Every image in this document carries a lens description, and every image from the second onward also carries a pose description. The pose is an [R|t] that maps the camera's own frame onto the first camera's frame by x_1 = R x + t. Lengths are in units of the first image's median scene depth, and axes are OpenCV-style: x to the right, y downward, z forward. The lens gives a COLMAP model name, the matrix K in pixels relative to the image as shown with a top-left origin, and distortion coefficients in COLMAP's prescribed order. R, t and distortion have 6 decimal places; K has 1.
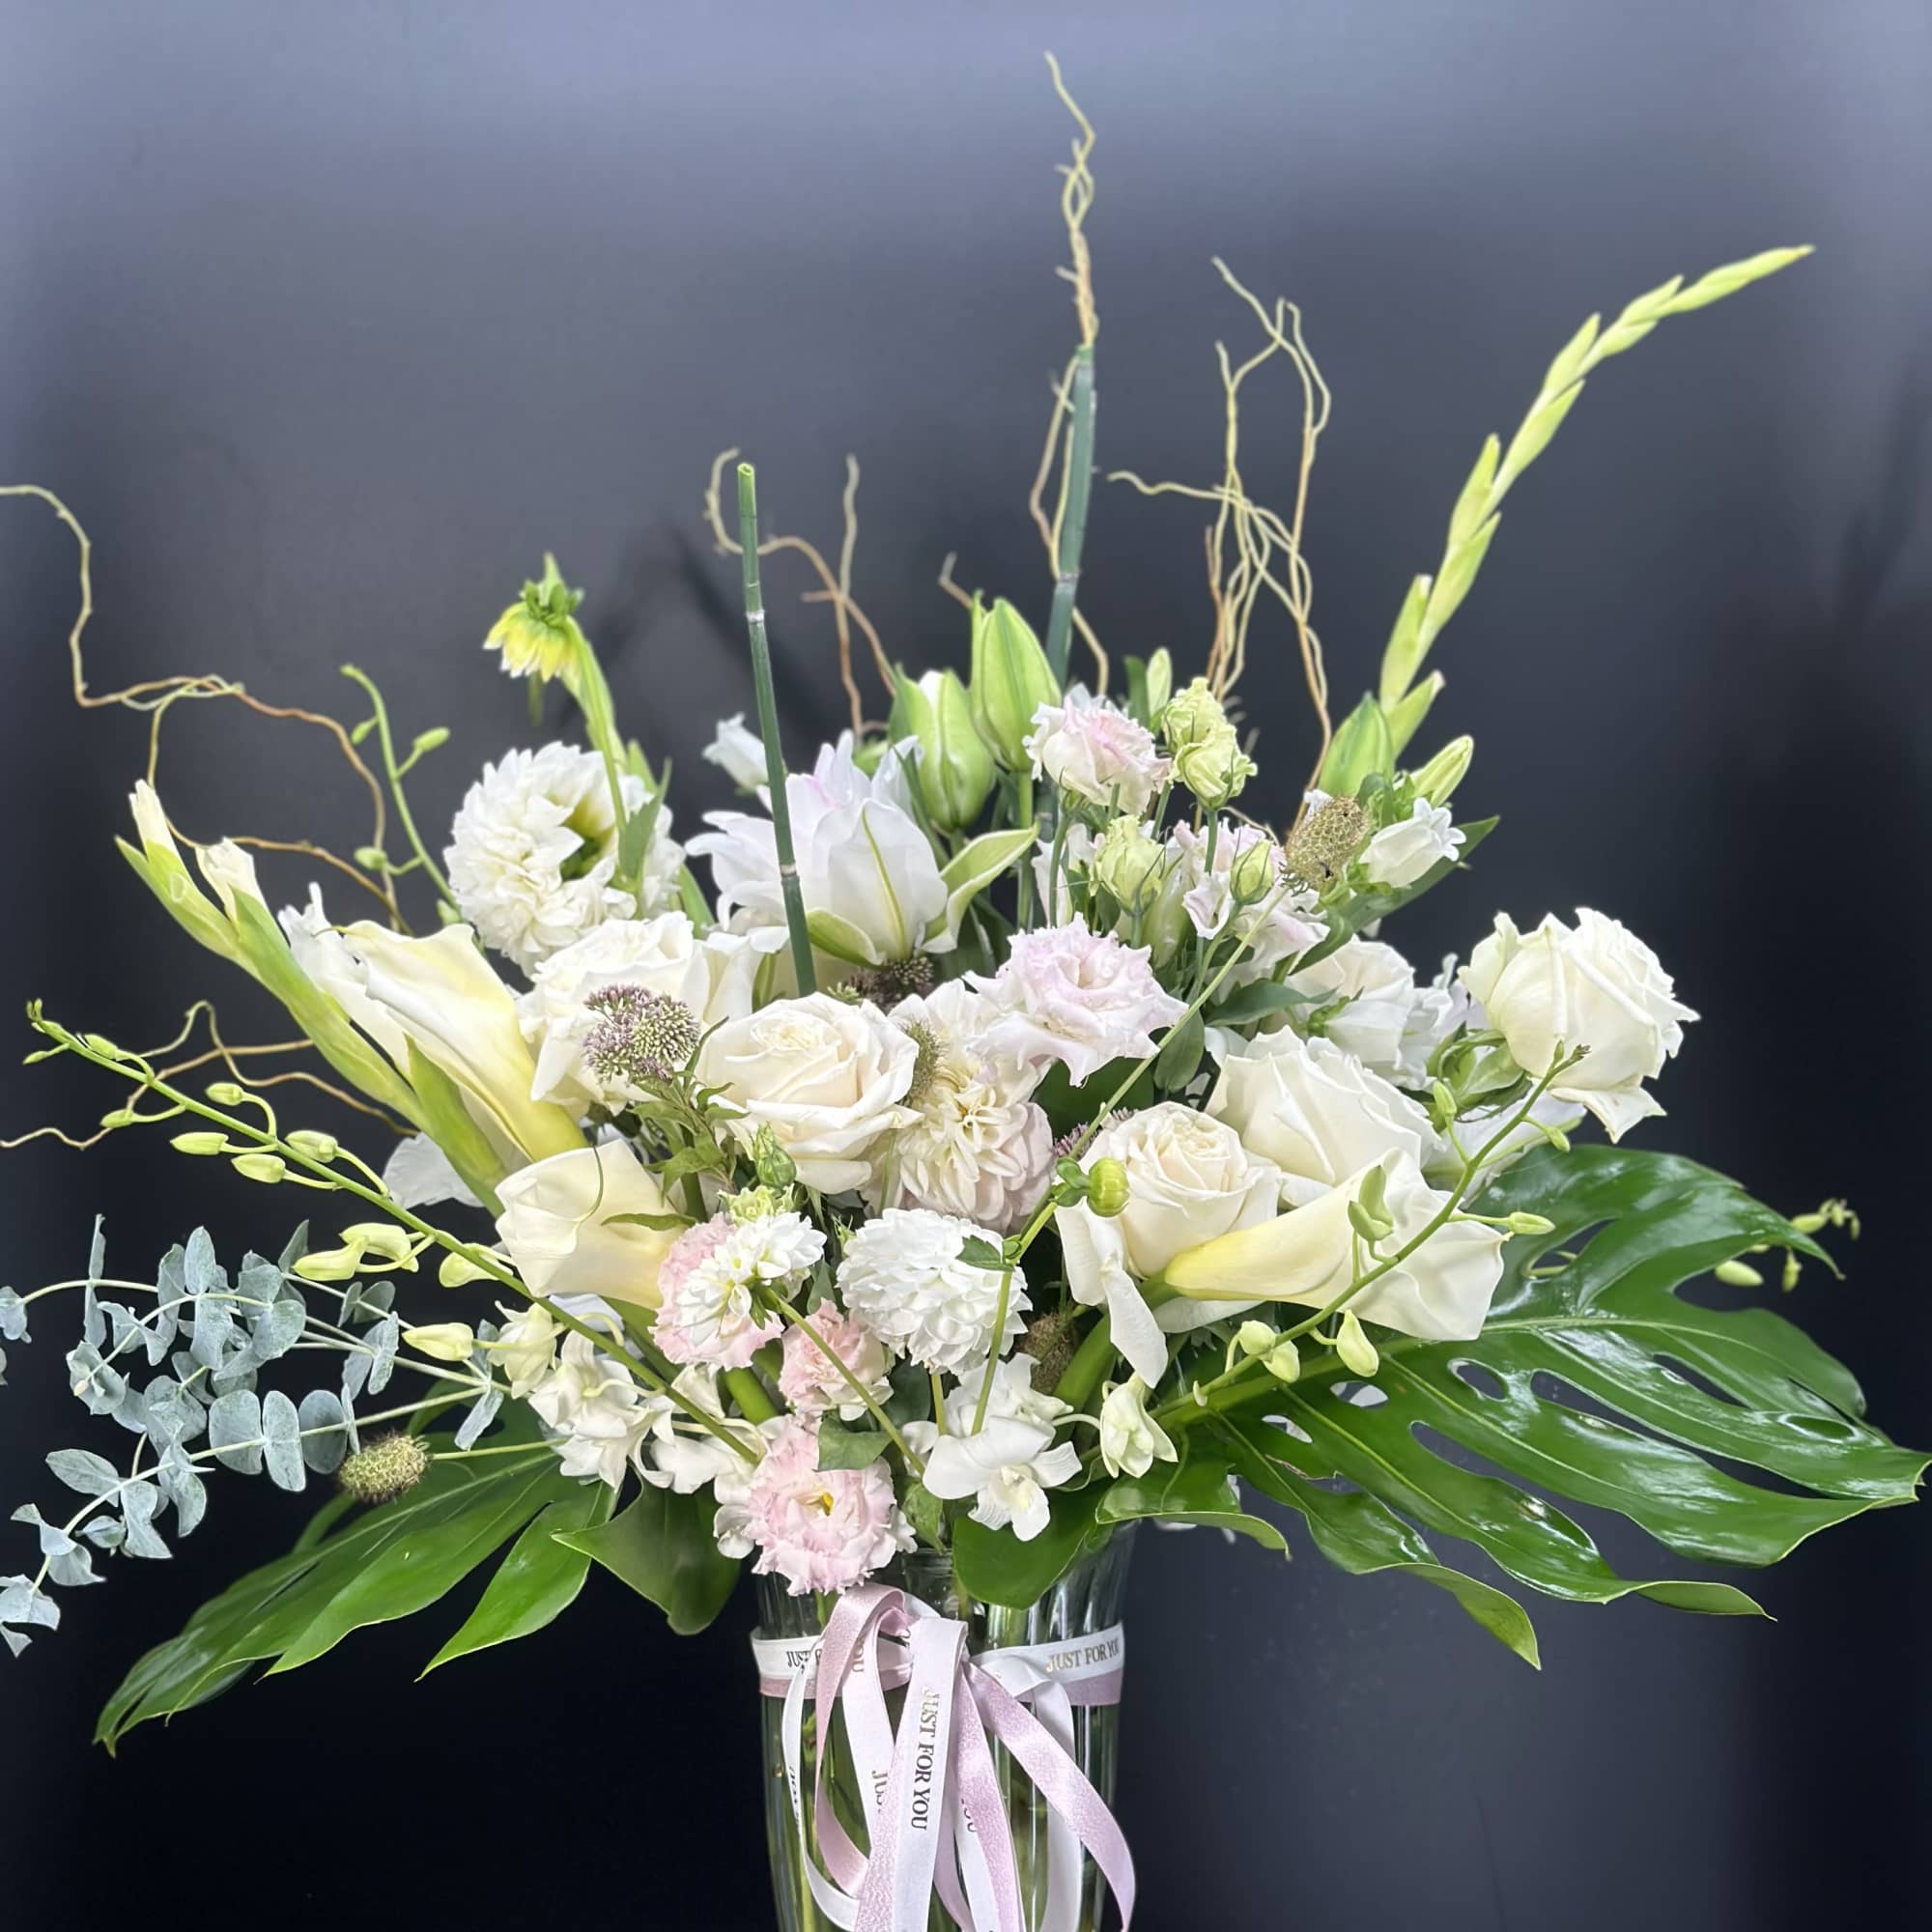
lens RADIAL K [[3631.1, 0, 986.8], [0, 3631.1, 952.6], [0, 0, 1]] dist [0.171815, -0.121361]
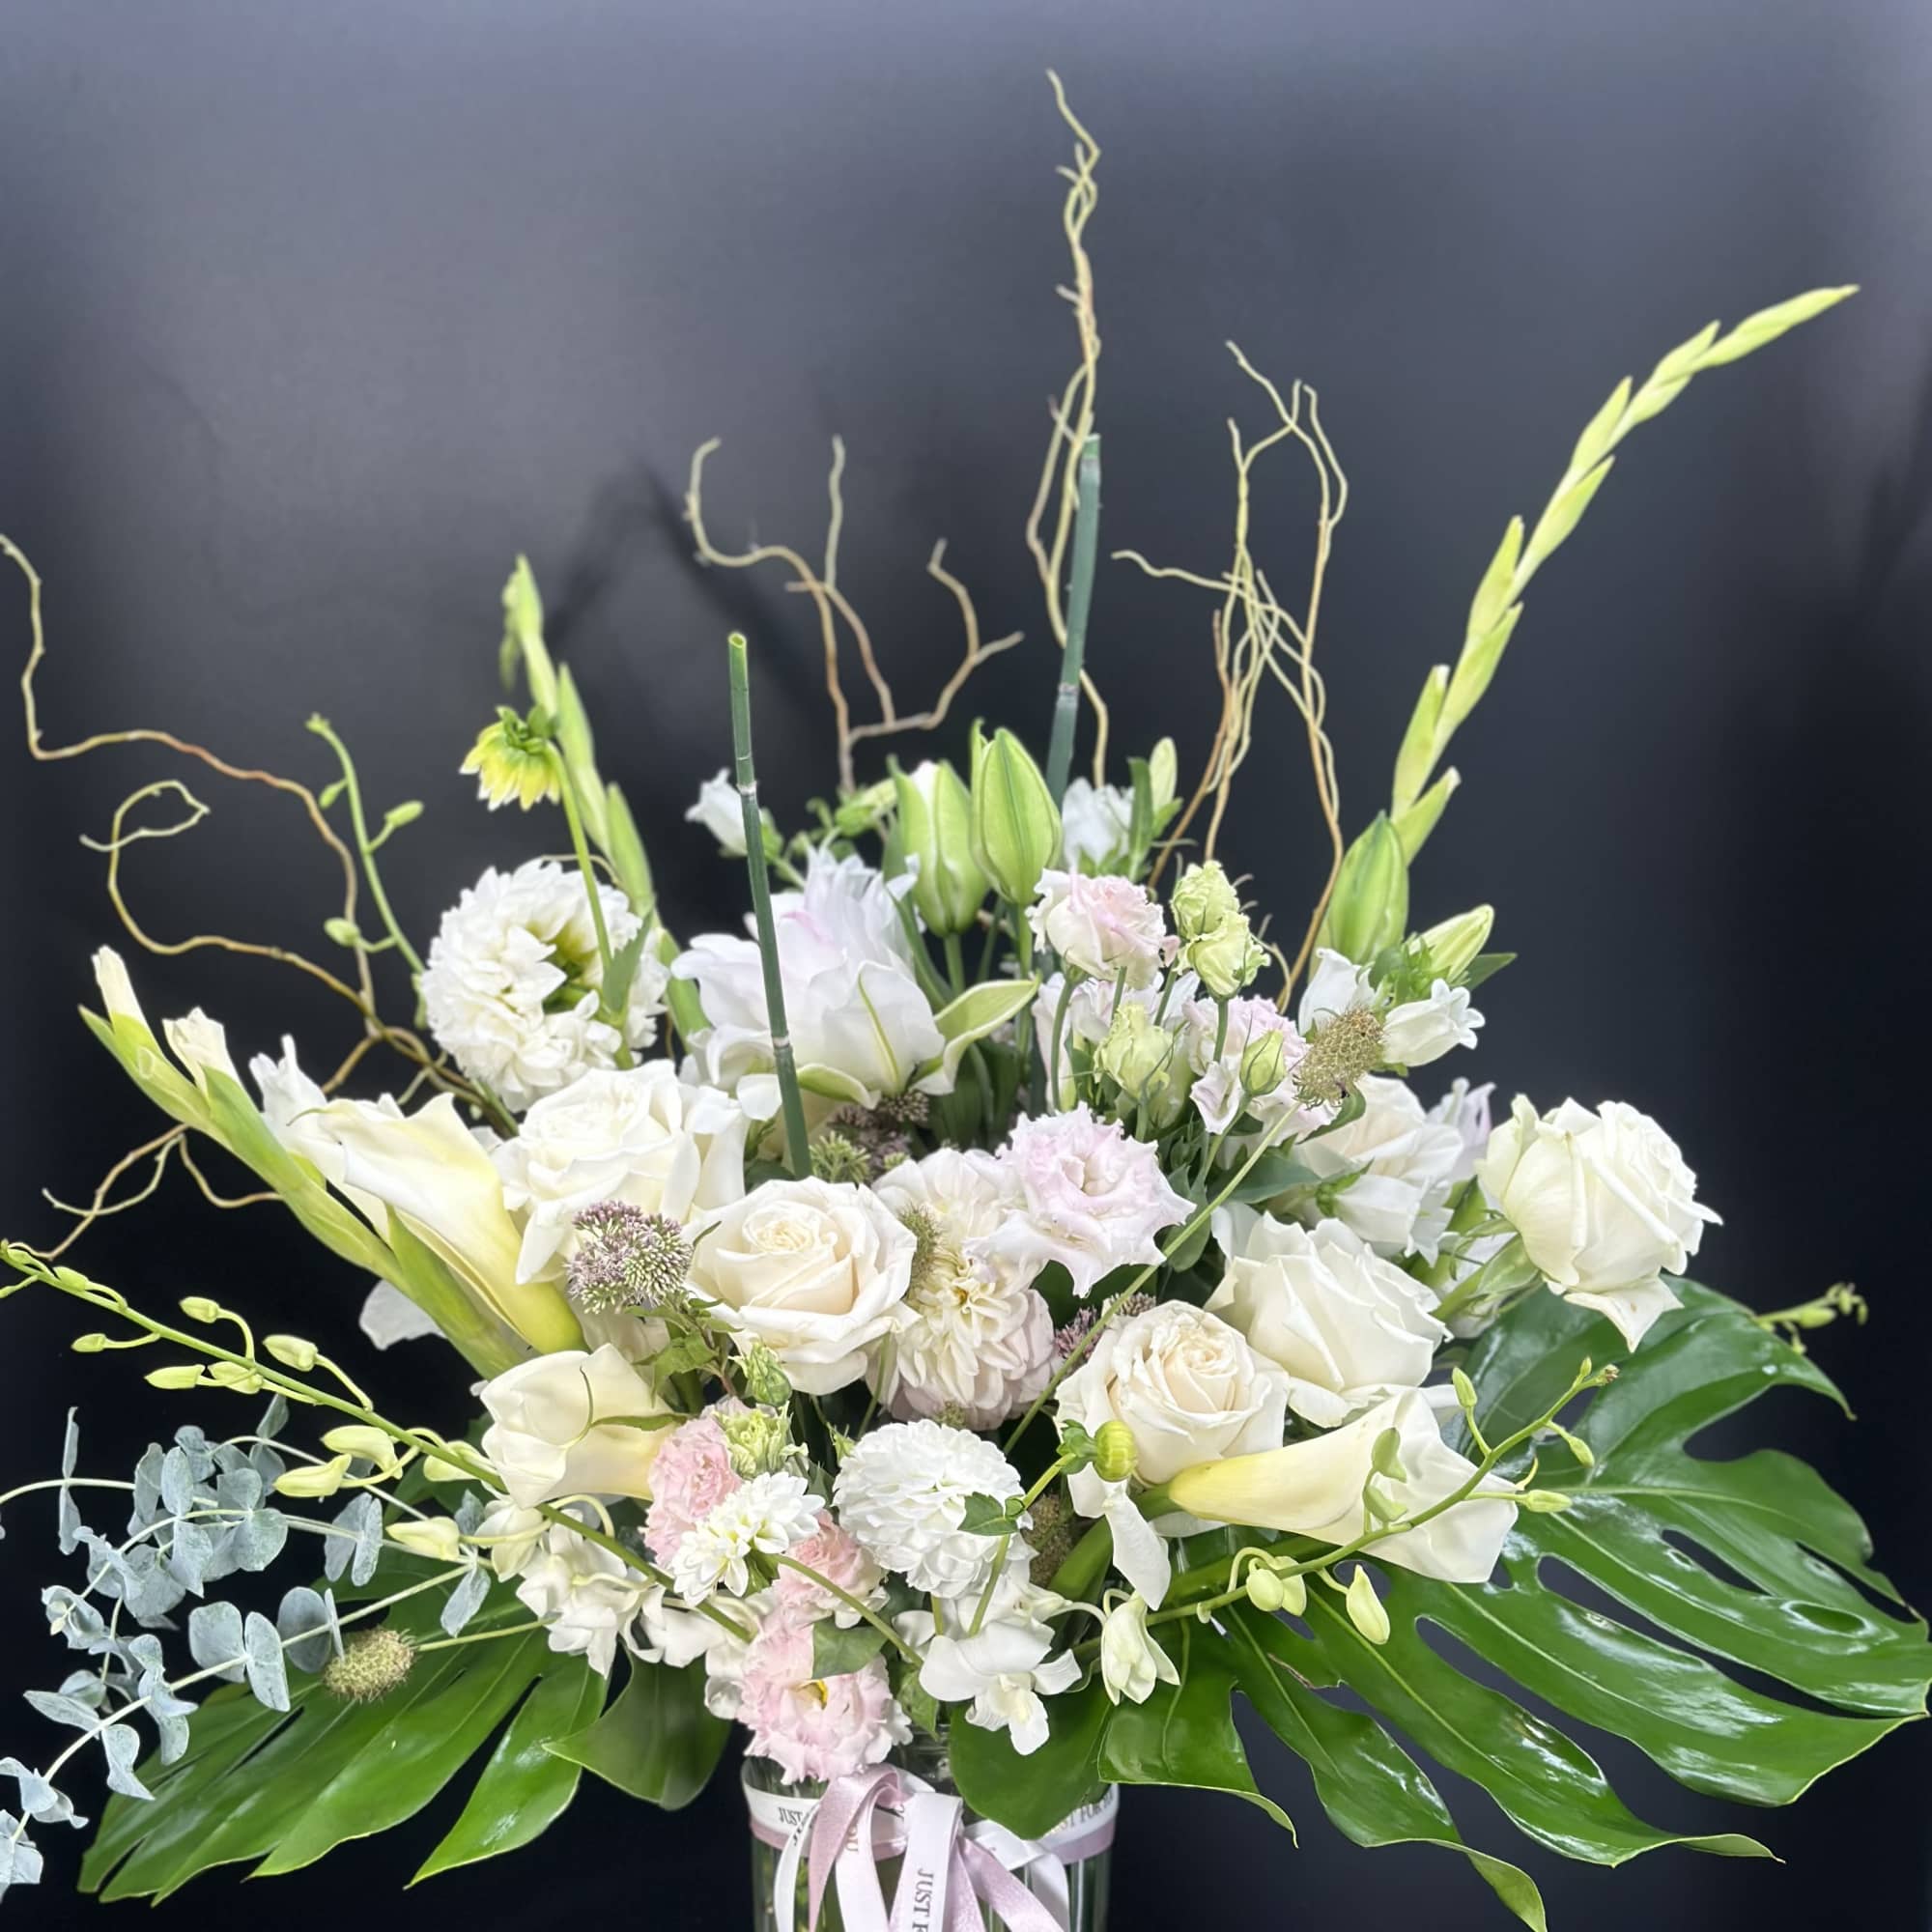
lens RADIAL K [[3631.1, 0, 986.8], [0, 3631.1, 952.6], [0, 0, 1]] dist [0.171815, -0.121361]
pose [[0.999909, 0.005369, 0.012374, -0.012235], [-0.007005, 0.990651, 0.136243, -0.179183], [-0.011527, -0.136317, 0.990598, 0.048769]]
